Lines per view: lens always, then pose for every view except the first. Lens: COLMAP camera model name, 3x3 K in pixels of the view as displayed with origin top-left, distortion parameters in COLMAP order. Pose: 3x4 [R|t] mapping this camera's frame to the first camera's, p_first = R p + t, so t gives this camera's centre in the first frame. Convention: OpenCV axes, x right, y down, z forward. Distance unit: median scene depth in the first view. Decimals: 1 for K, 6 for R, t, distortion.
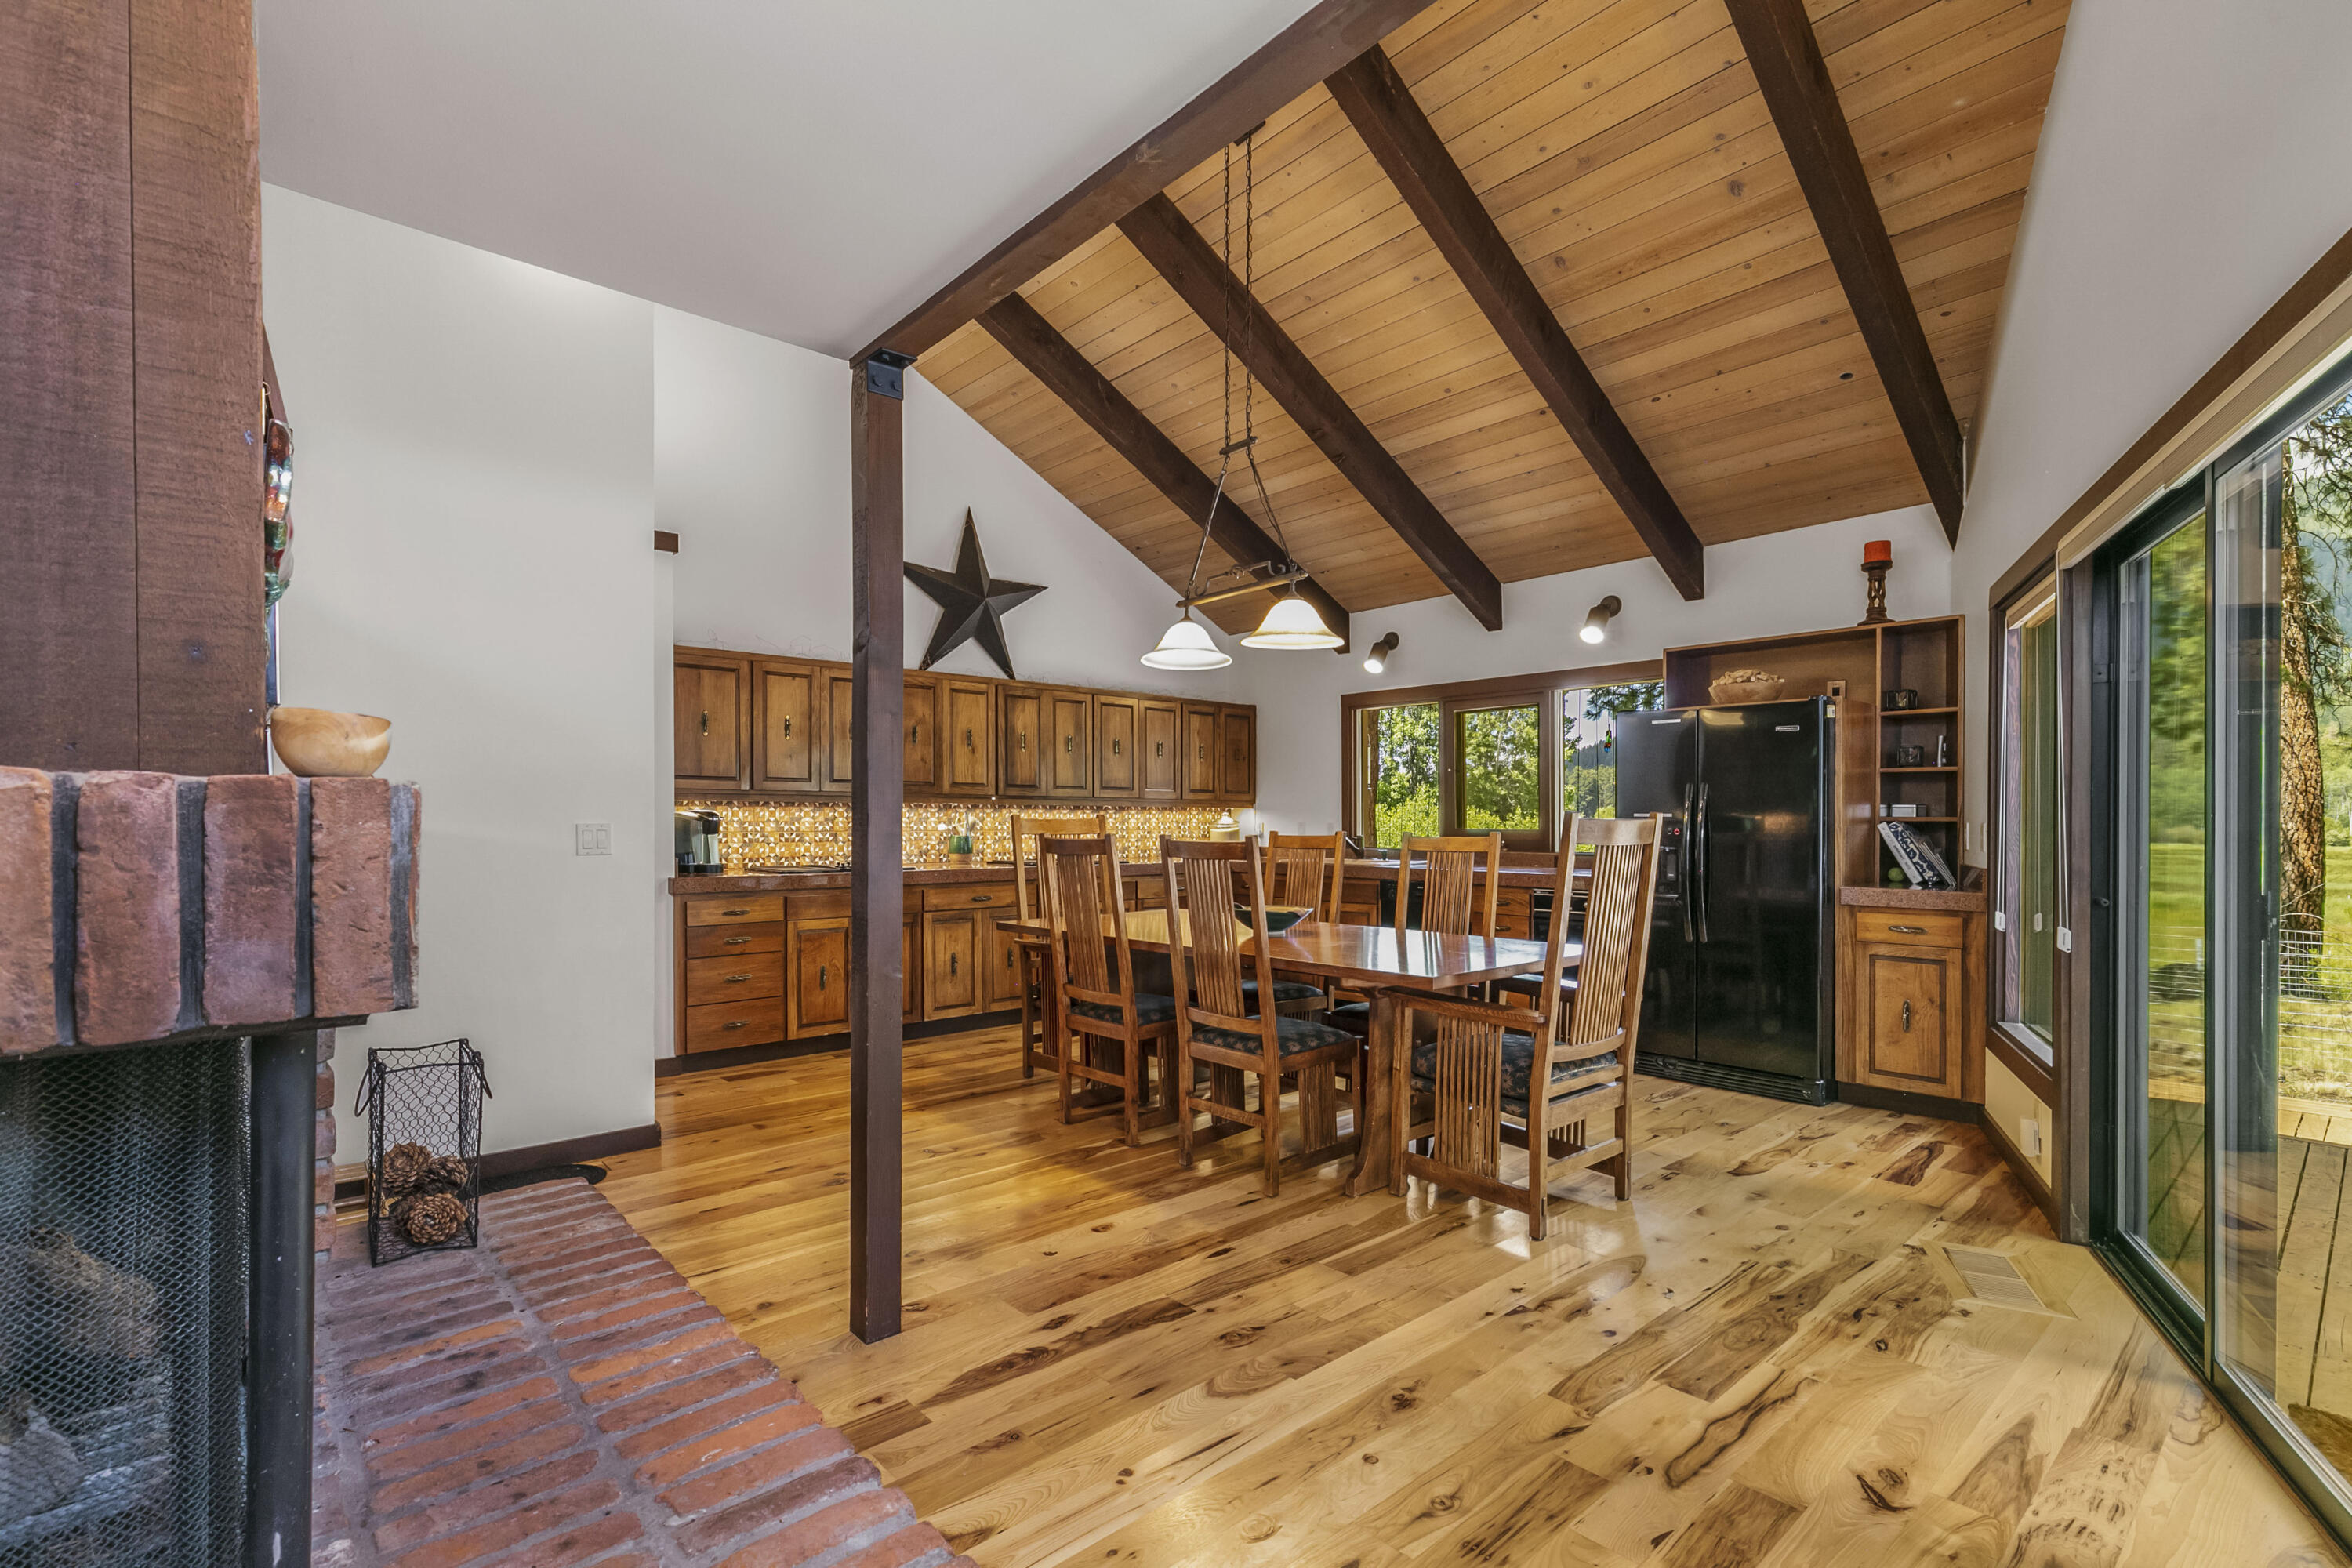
lens RADIAL K [[1067.4, 0, 1185.9], [0, 1067.4, 815.0], [0, 0, 1]] dist [0.001721, 0.000381]
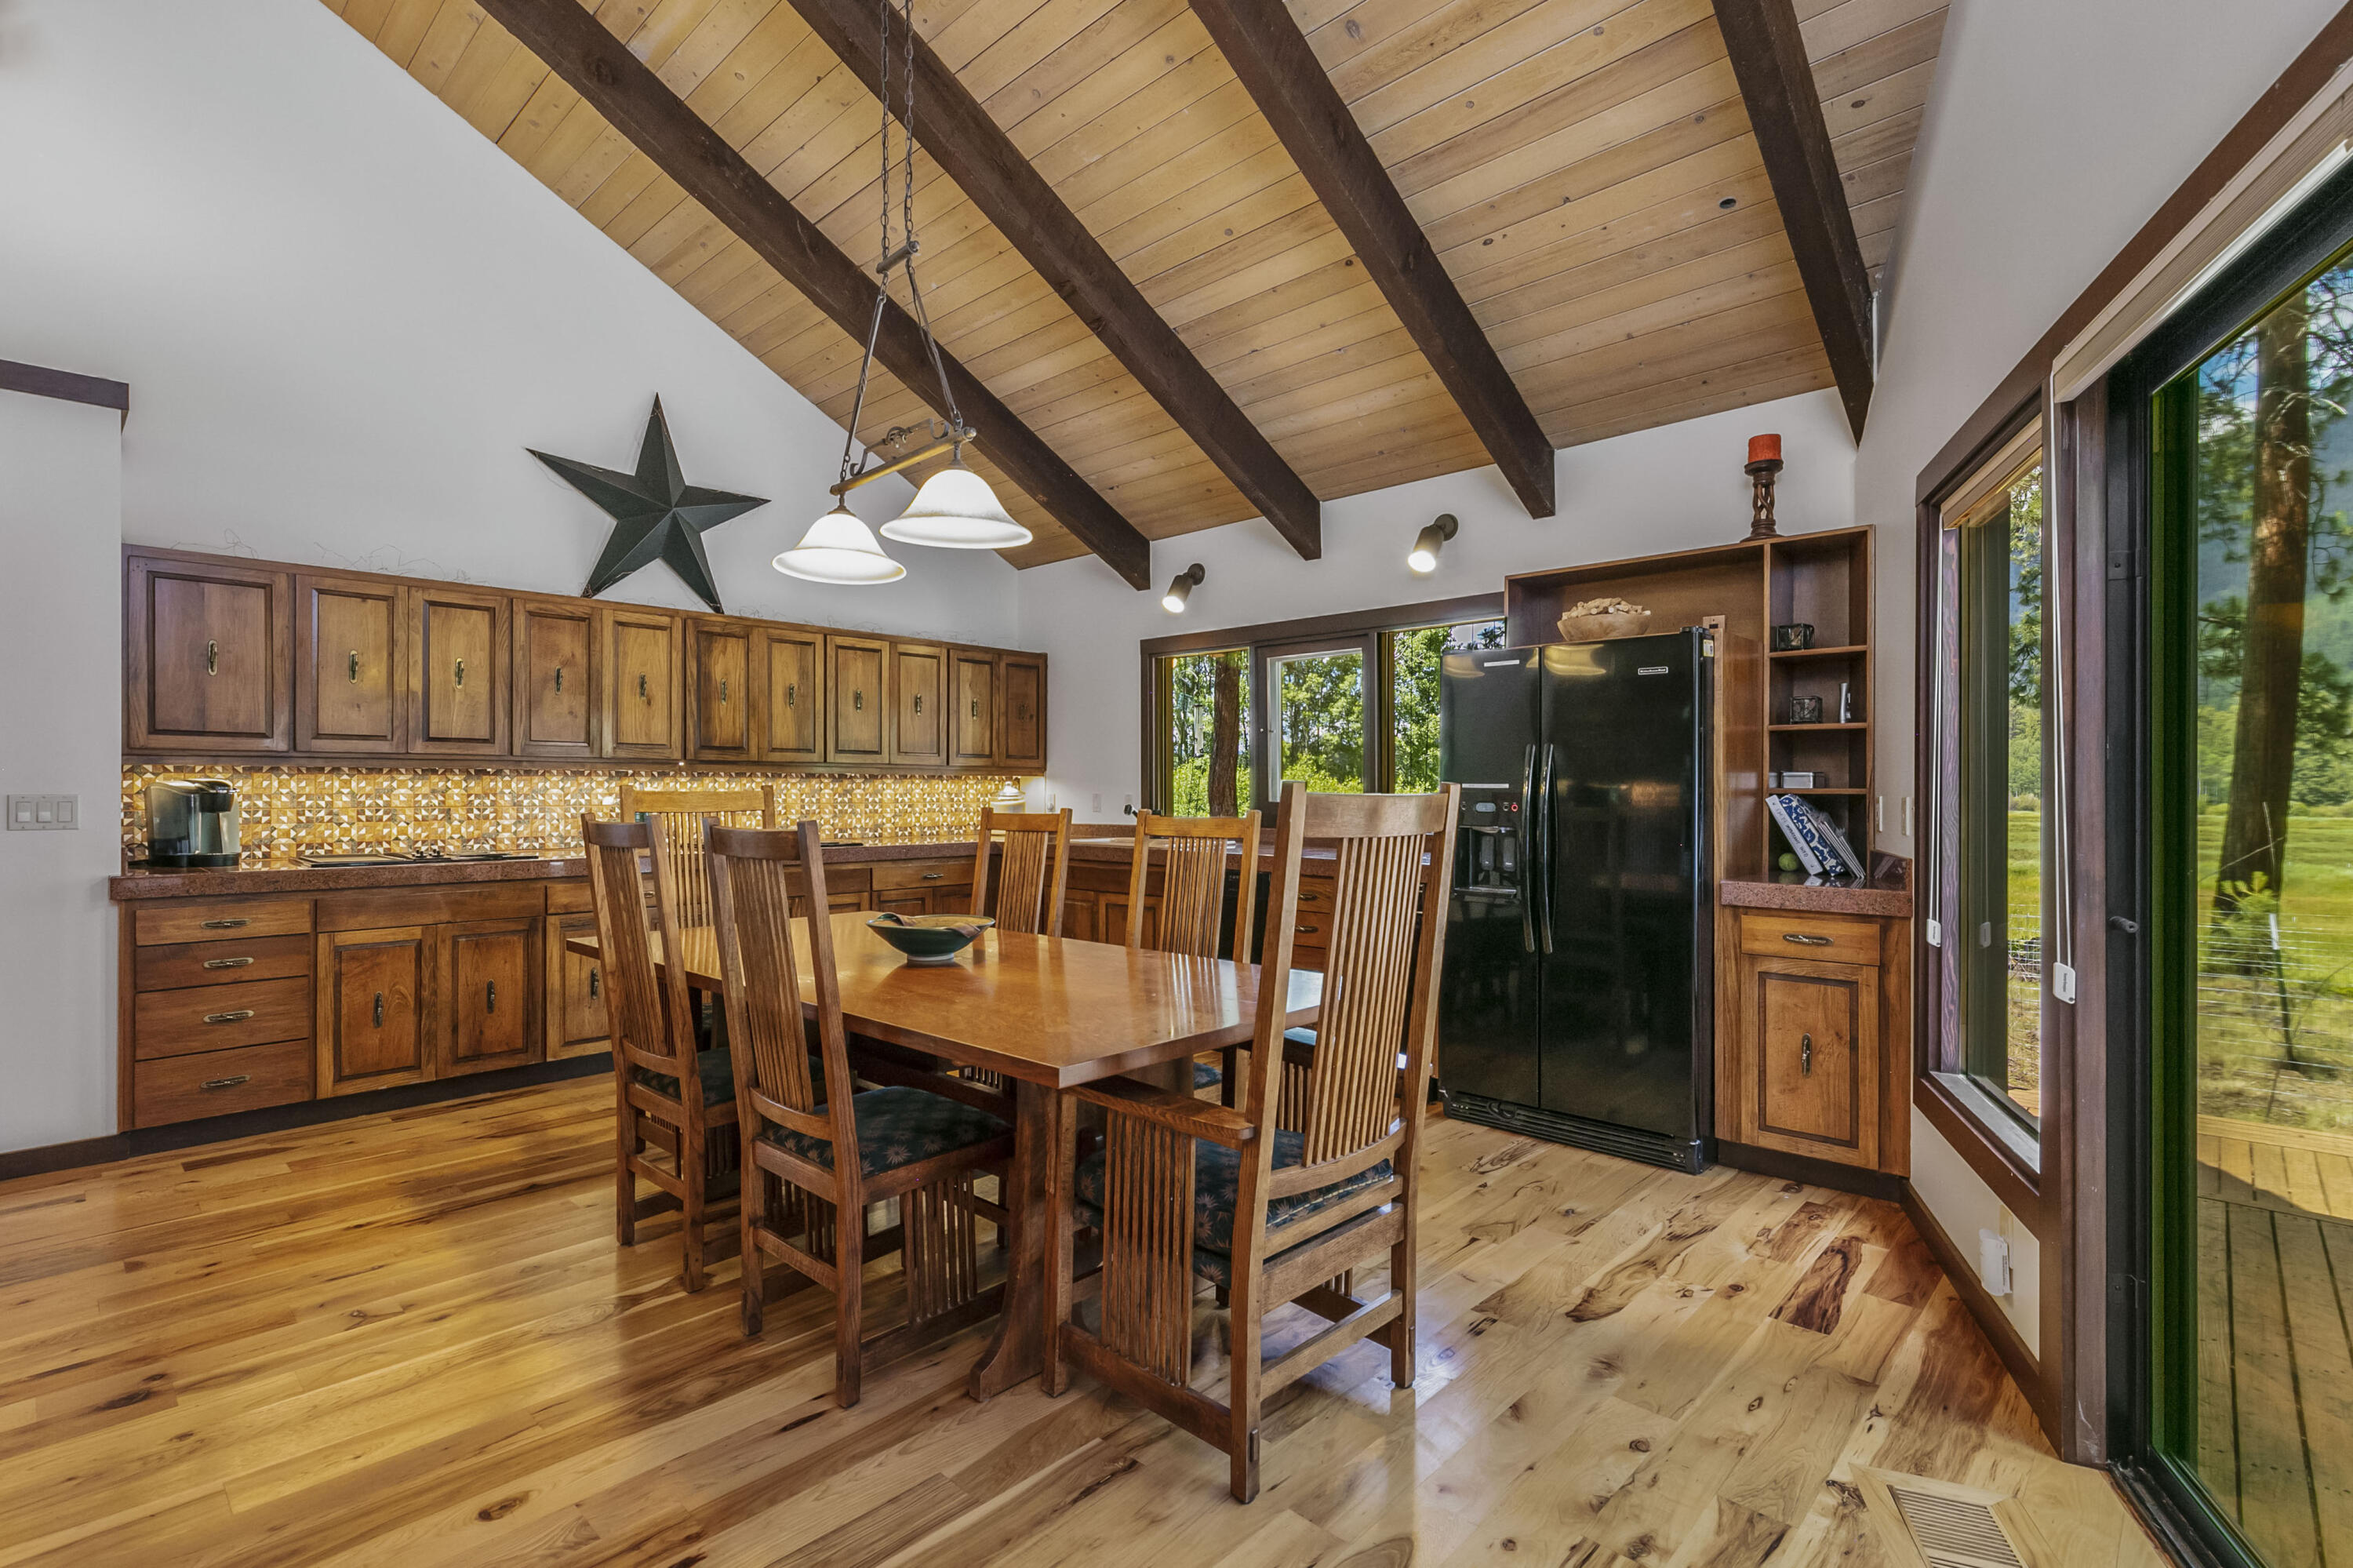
lens RADIAL K [[1067.9, 0, 1167.6], [0, 1067.9, 779.4], [0, 0, 1]] dist [0.001721, 0.000381]
pose [[0.996882, 0.000484, 0.078900, 0.152622], [-0.000173, 0.999992, -0.003945, -0.001418], [-0.078901, 0.003919, 0.996875, 0.259713]]
